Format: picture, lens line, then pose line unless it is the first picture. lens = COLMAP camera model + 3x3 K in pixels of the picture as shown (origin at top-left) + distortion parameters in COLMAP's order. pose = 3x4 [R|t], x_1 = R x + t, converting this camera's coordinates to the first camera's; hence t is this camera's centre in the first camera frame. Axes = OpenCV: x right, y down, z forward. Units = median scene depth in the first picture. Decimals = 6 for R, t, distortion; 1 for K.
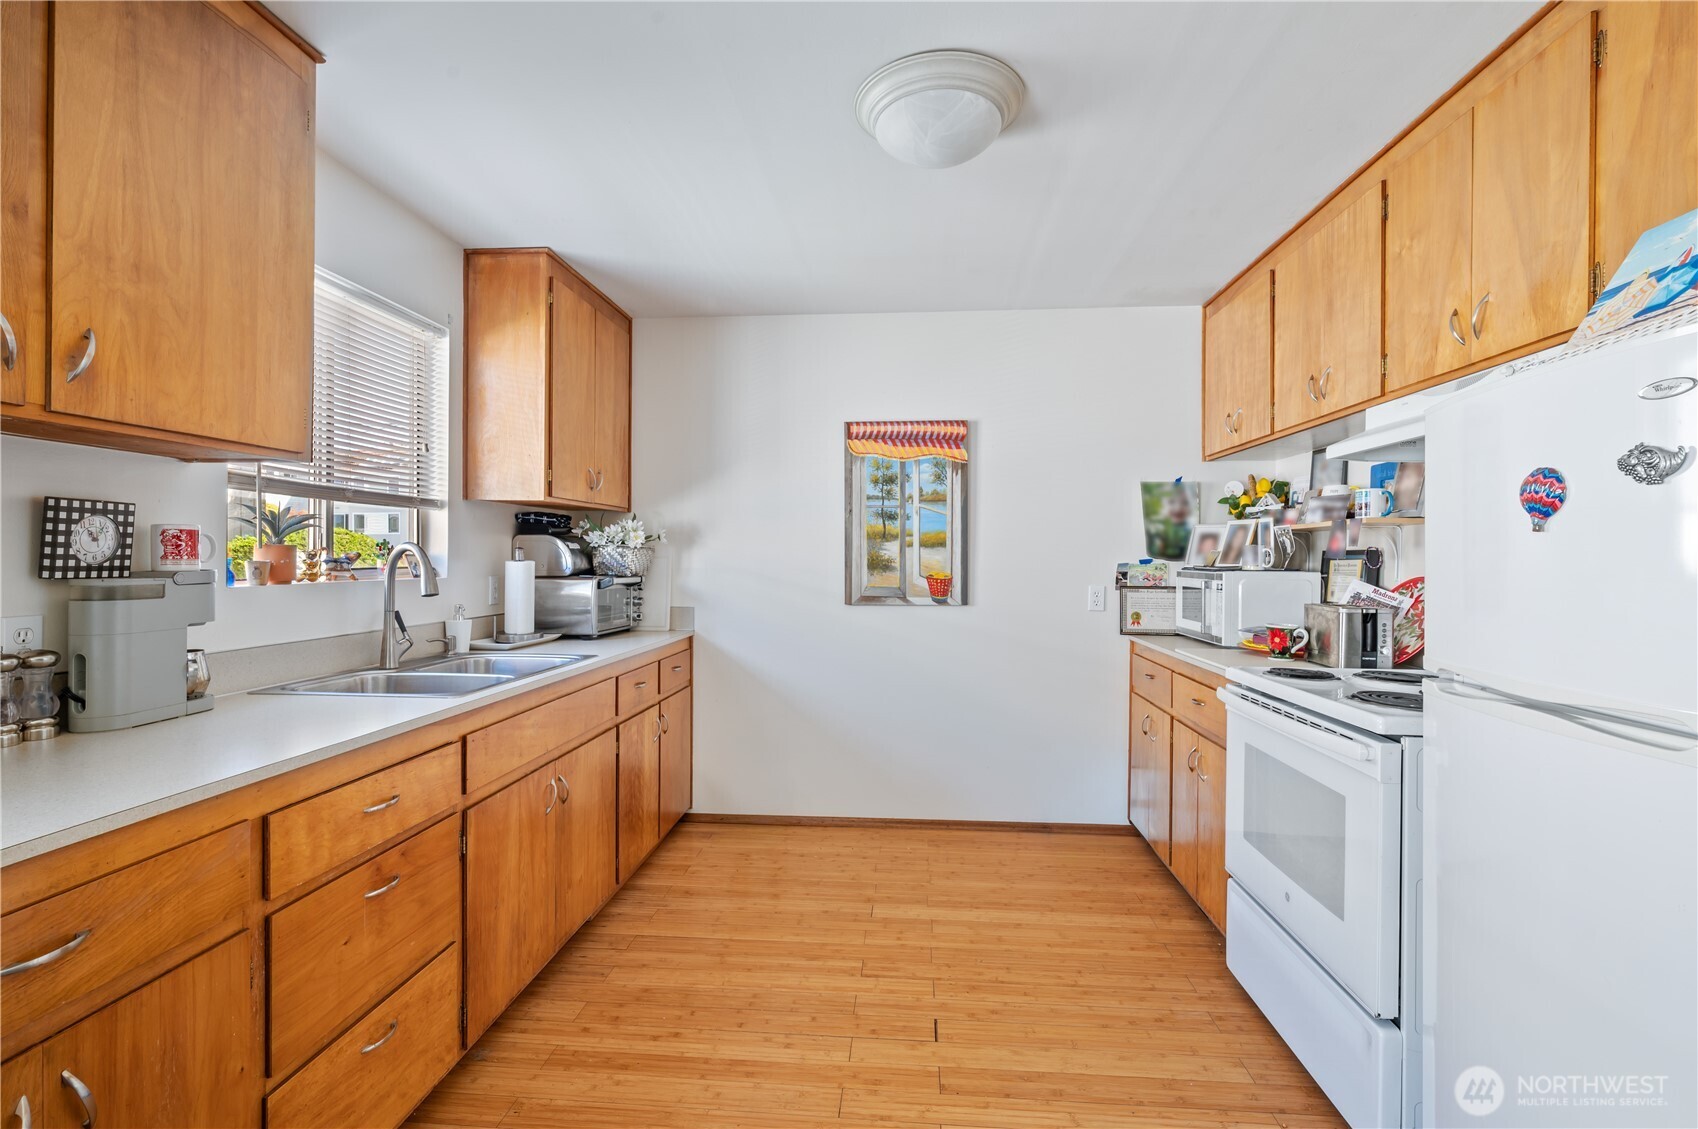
lens RADIAL K [[772.7, 0, 852.7], [0, 772.7, 557.8], [0, 0, 1]] dist [-0.002155, -0.000066]
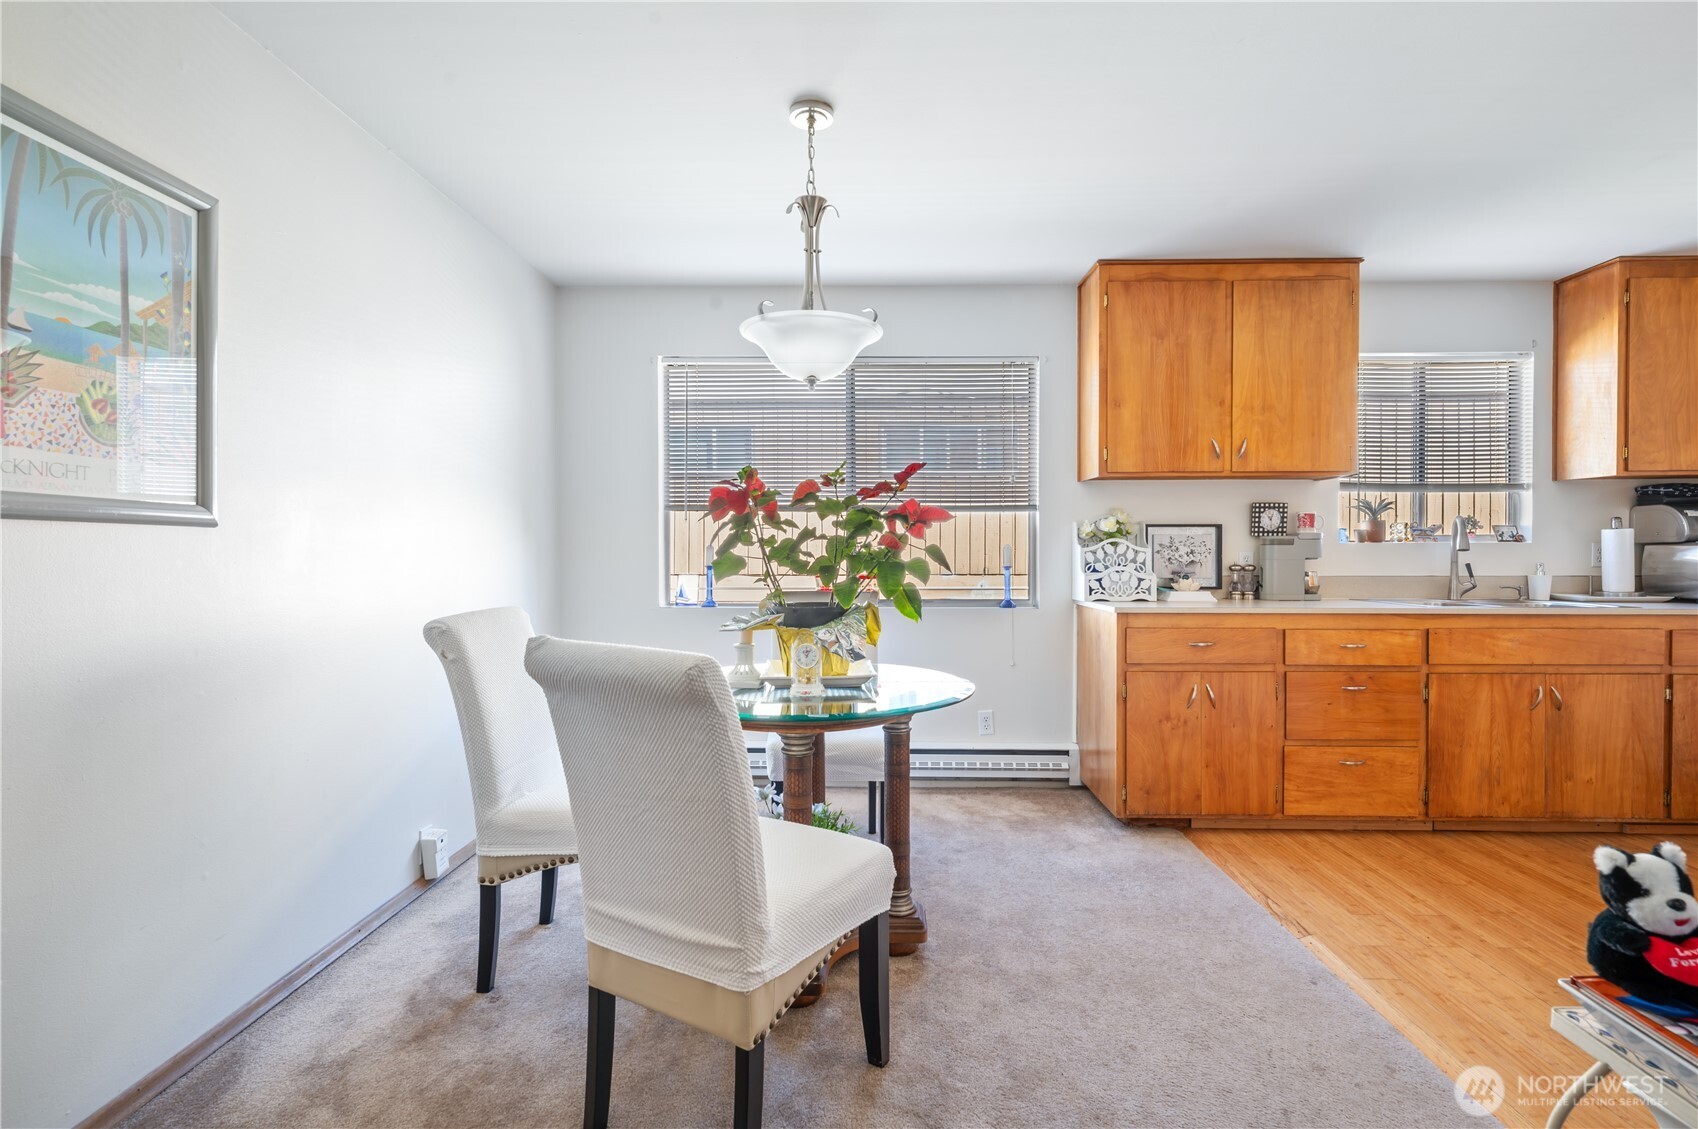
lens RADIAL K [[772.7, 0, 852.5], [0, 772.7, 555.5], [0, 0, 1]] dist [-0.002155, -0.000066]
pose [[0.055573, 0.004258, -0.998446, 1.178661], [0.001631, 0.999989, 0.004355, 0.067076], [0.998453, -0.001870, 0.055565, -0.362594]]
